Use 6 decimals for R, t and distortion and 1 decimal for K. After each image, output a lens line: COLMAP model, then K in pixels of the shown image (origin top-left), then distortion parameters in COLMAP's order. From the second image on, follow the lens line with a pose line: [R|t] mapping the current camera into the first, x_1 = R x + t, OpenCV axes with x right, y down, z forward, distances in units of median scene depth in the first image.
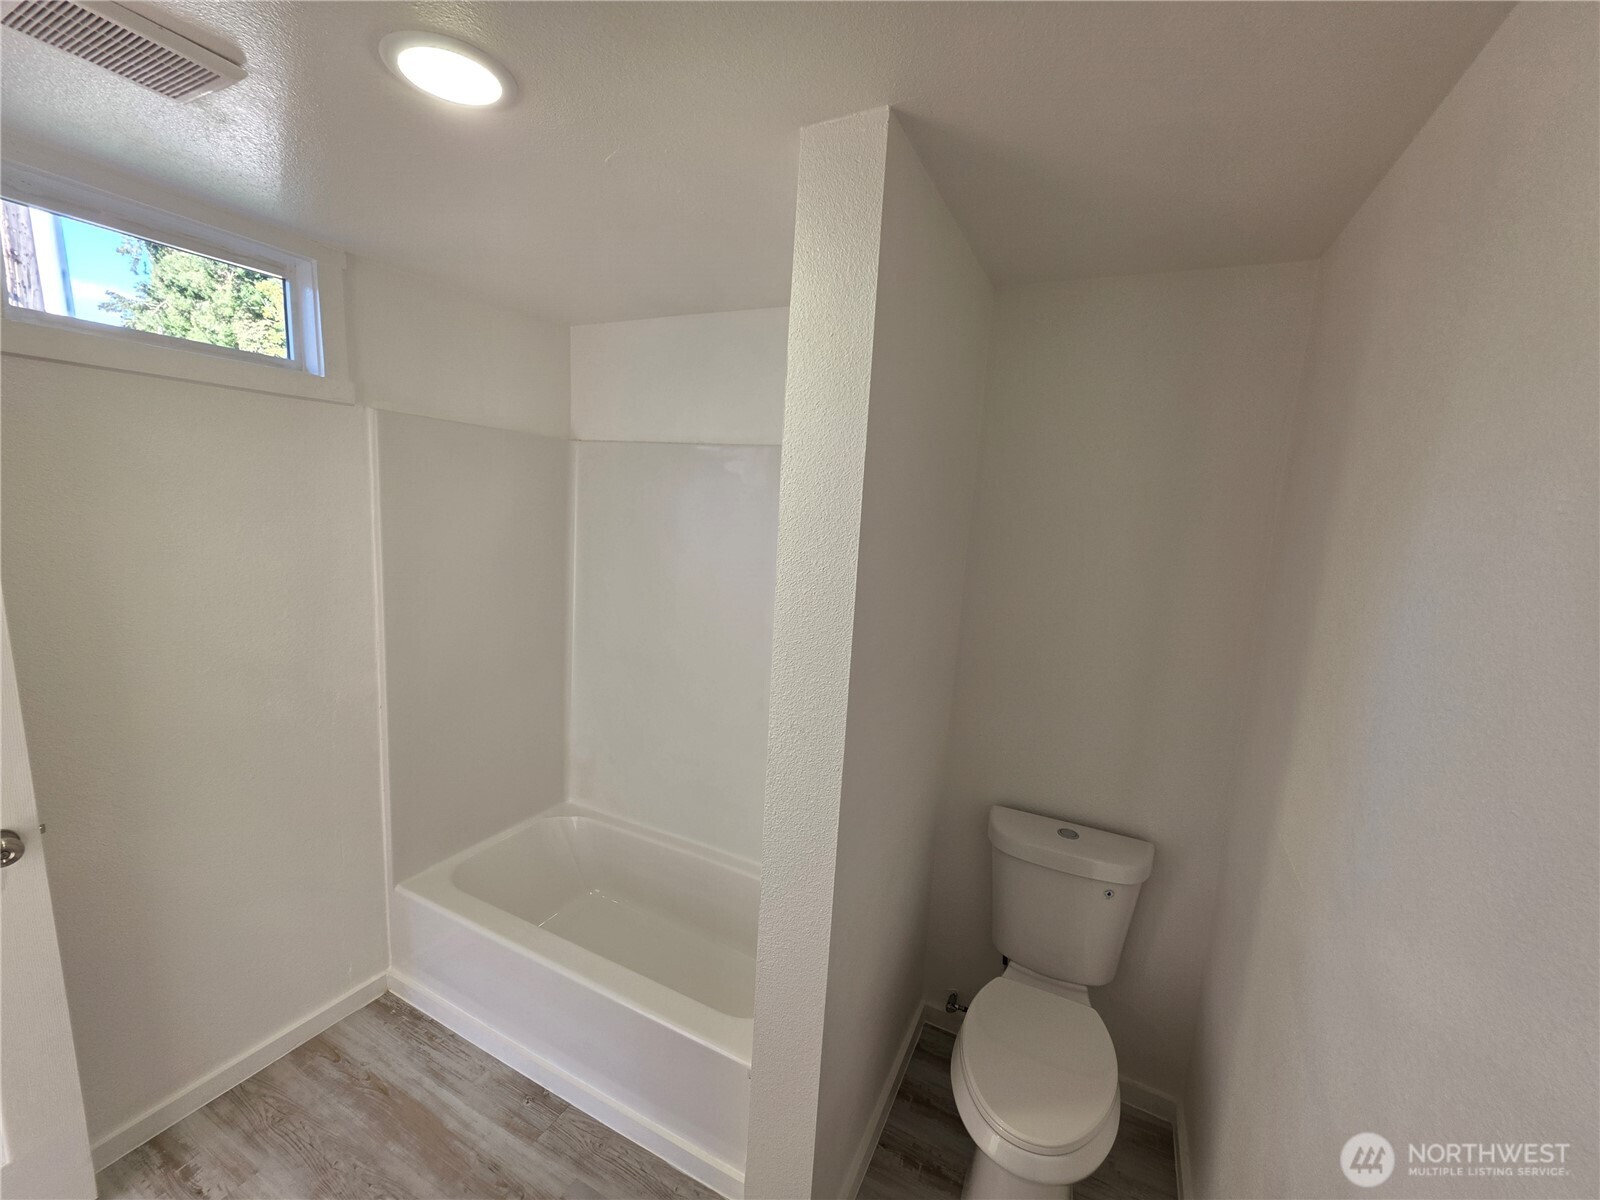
lens RADIAL K [[639.4, 0, 800.4], [0, 639.4, 600.6], [0, 0, 1]] dist [-0.001698, 0.001071]
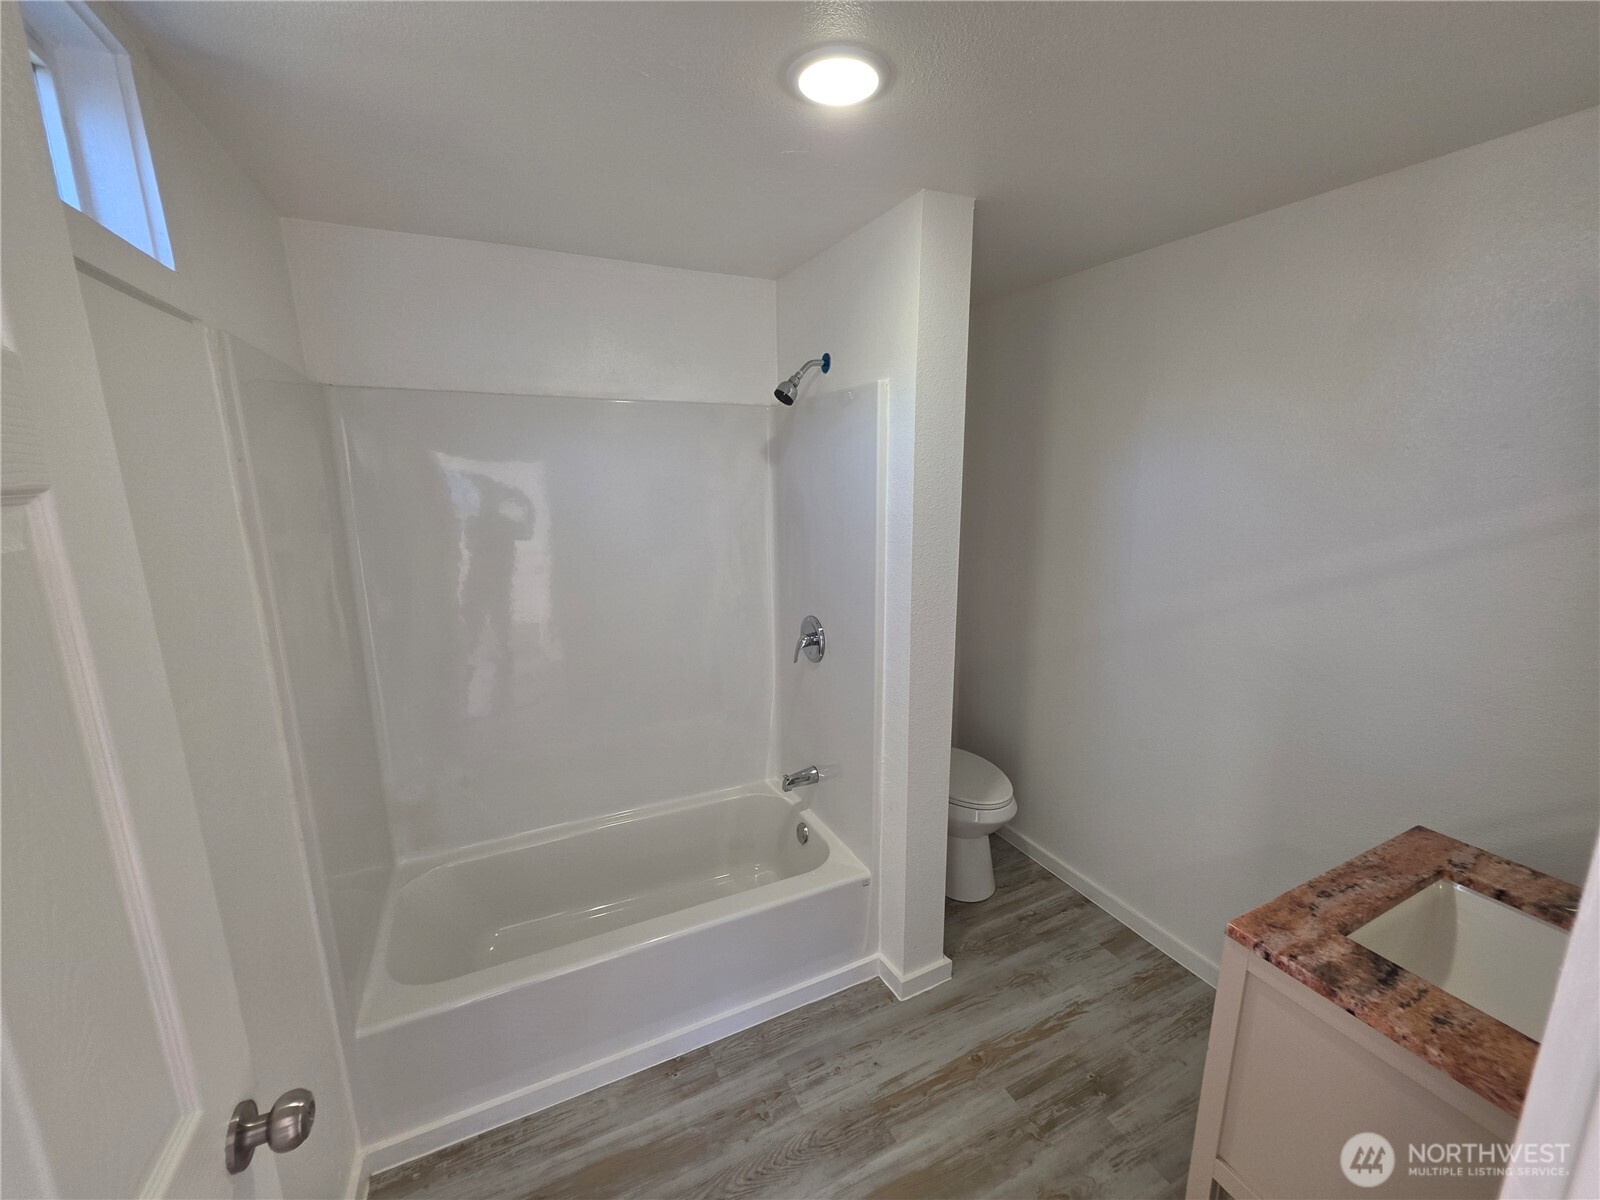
lens RADIAL K [[639.4, 0, 802.3], [0, 639.4, 603.4], [0, 0, 1]] dist [-0.001698, 0.001071]
pose [[0.615061, -0.212389, 0.759336, -0.929733], [0.155283, 0.976806, 0.147438, -0.049384], [-0.773038, 0.027229, 0.633776, 0.201666]]
